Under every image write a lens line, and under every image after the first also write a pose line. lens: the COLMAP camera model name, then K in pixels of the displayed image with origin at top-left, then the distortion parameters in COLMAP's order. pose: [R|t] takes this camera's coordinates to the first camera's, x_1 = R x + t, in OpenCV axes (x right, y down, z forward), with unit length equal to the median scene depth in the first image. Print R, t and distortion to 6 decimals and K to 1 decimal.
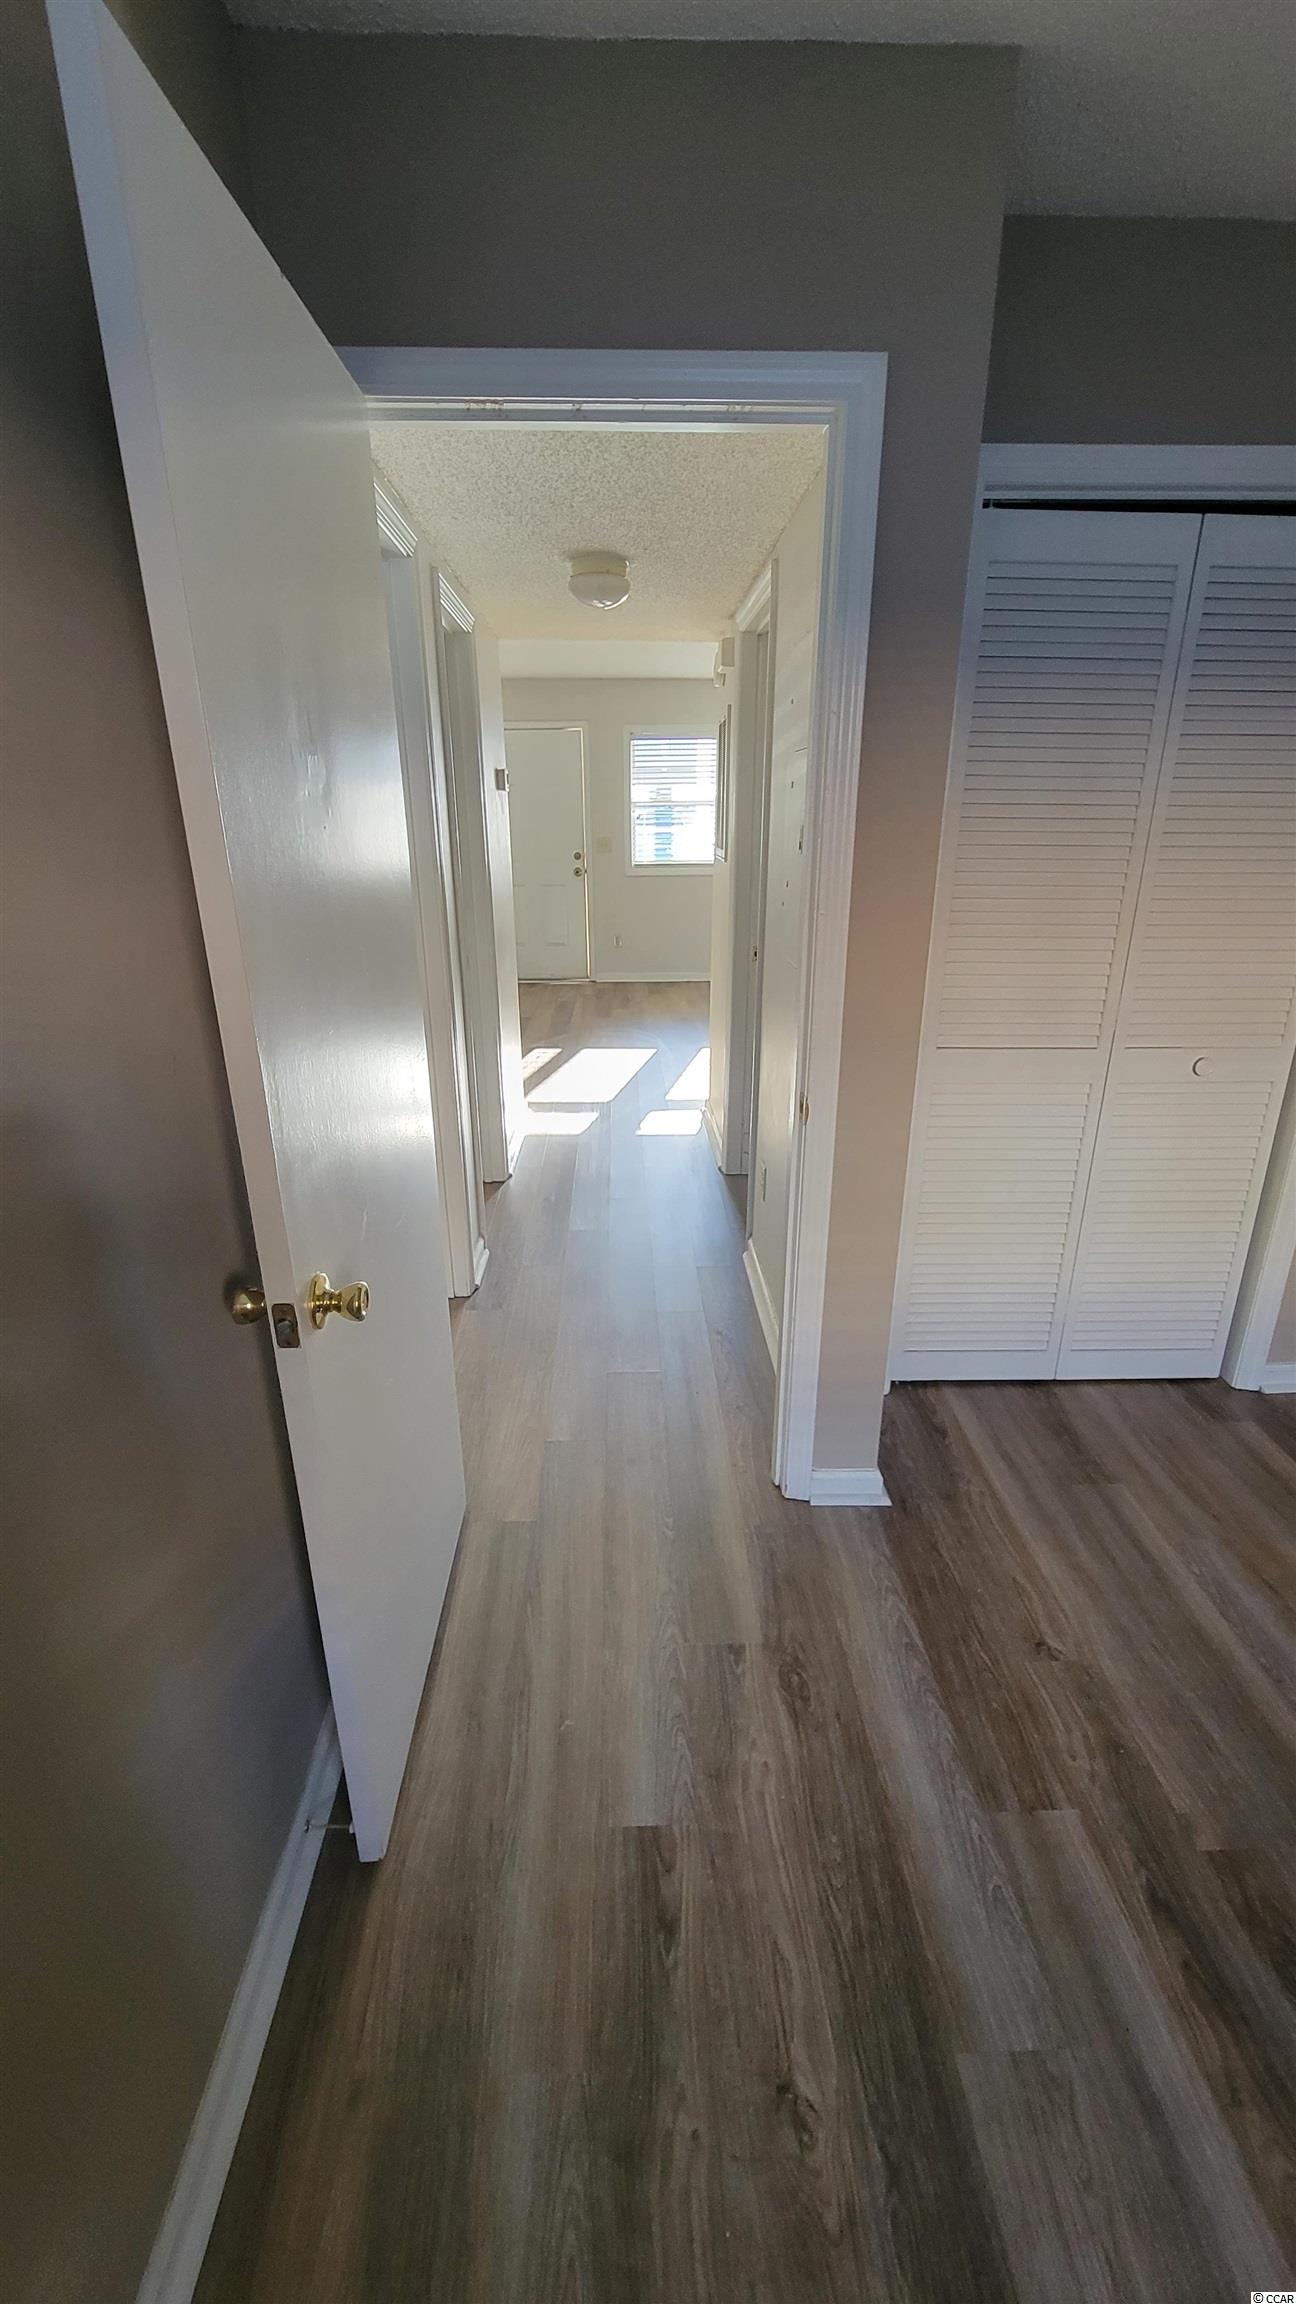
lens RADIAL K [[938.5, 0, 646.3], [0, 938.5, 1146.5], [0, 0, 1]] dist [-0.001075, -0.000133]
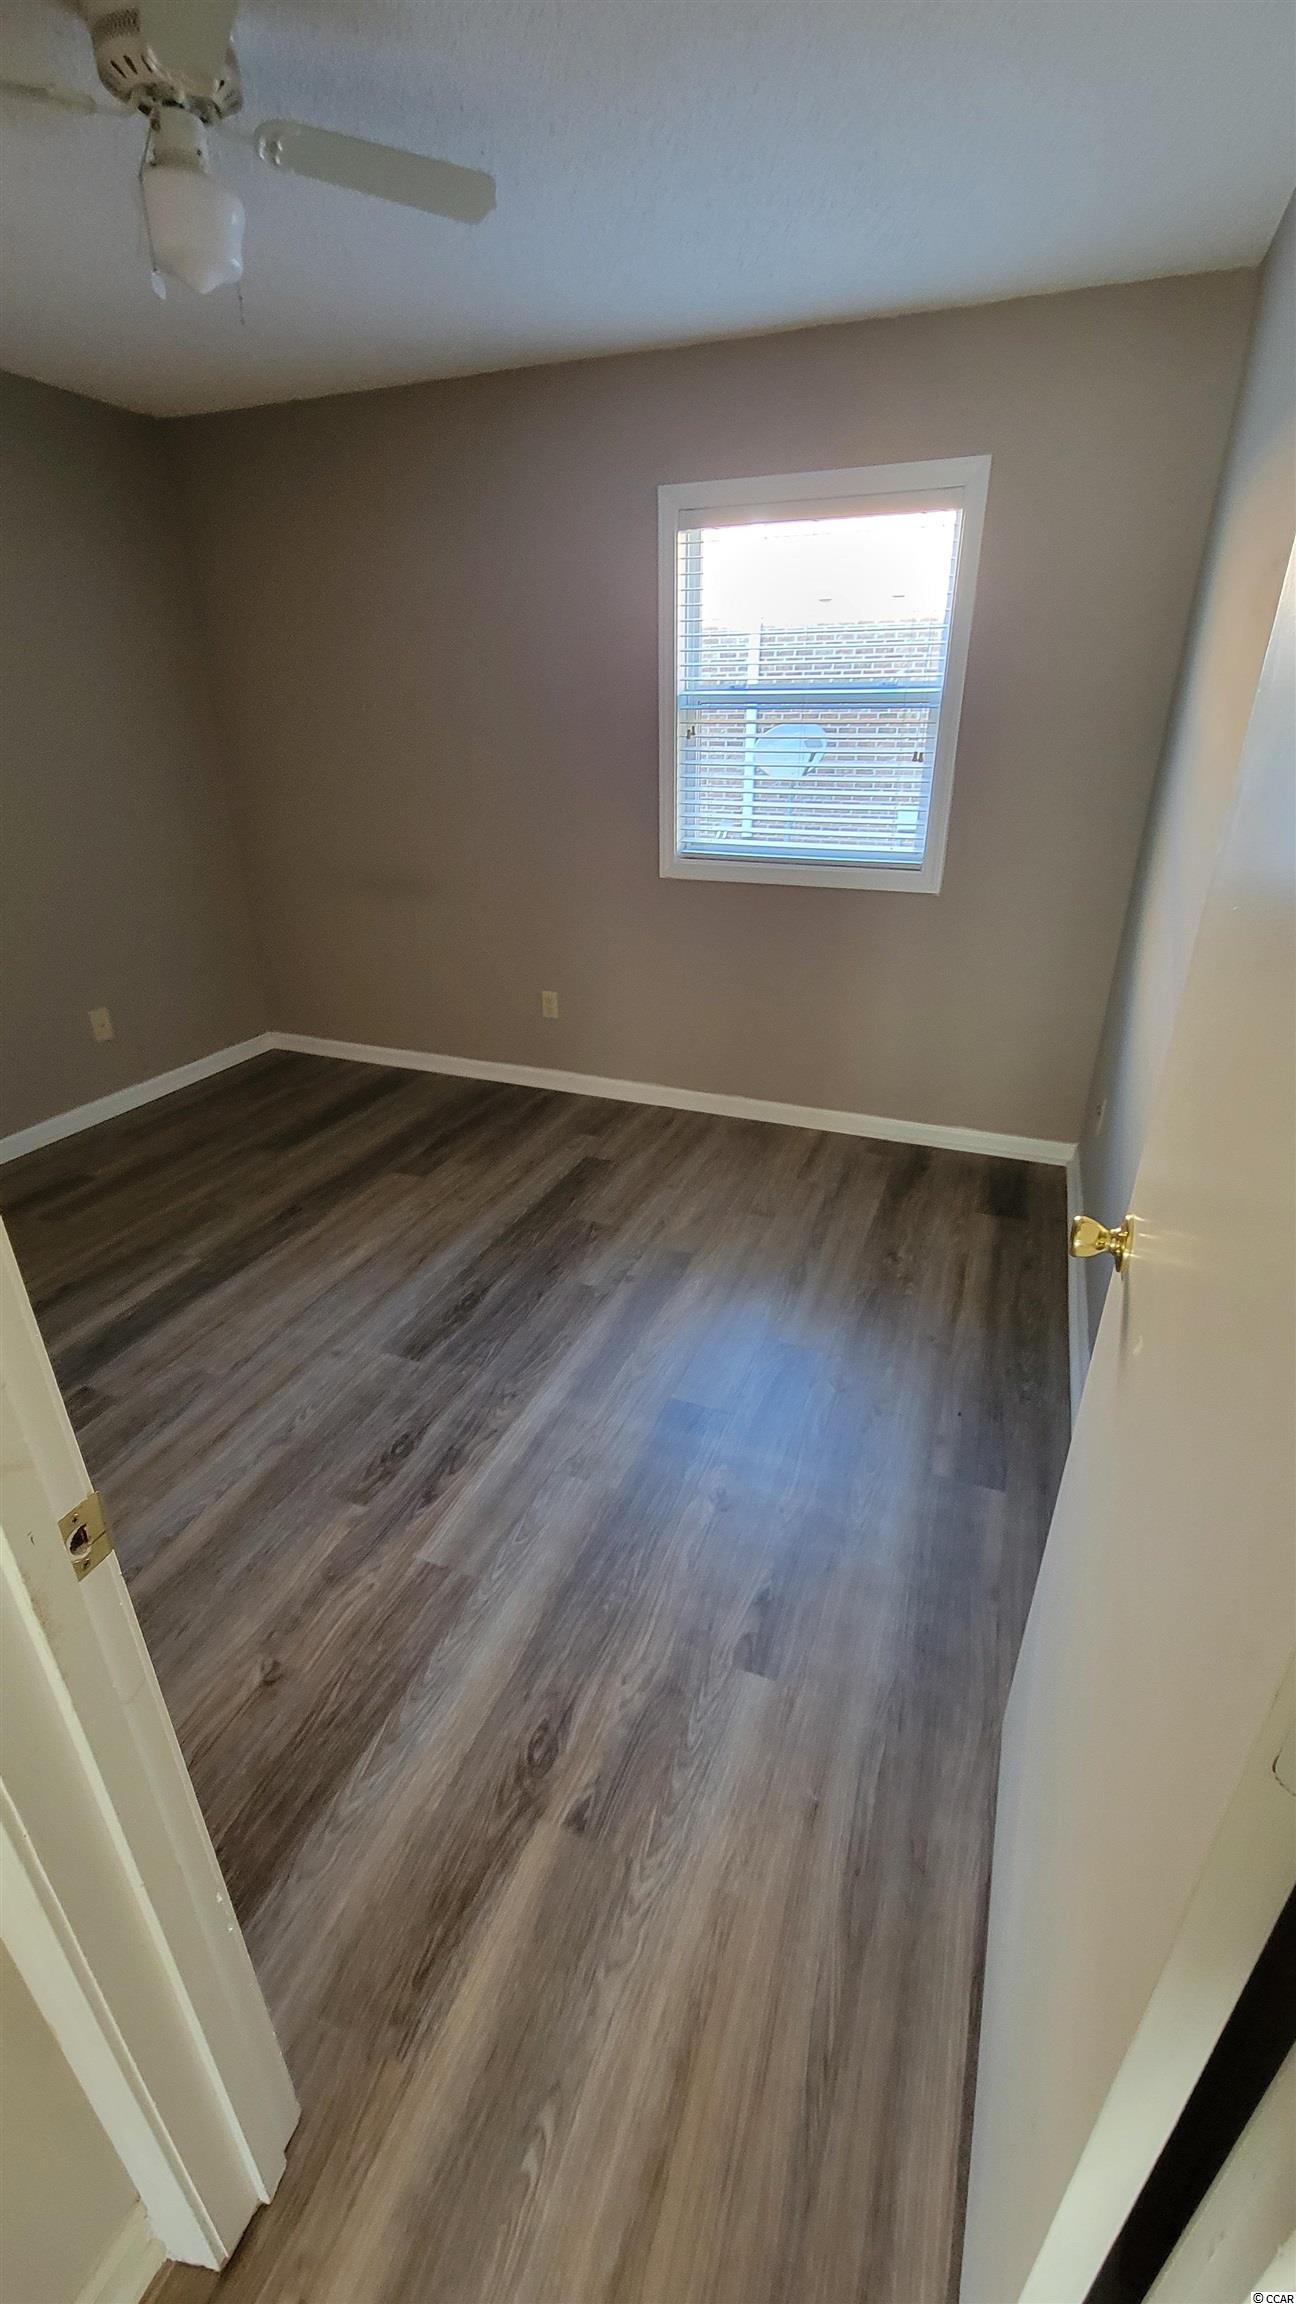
lens RADIAL K [[938.5, 0, 646.7], [0, 938.5, 1157.4], [0, 0, 1]] dist [-0.001075, -0.000133]
pose [[-0.916682, -0.167278, 0.362922, -0.167046], [0.139547, 0.717007, 0.682955, -0.433454], [-0.374461, 0.676697, -0.633924, 1.238879]]
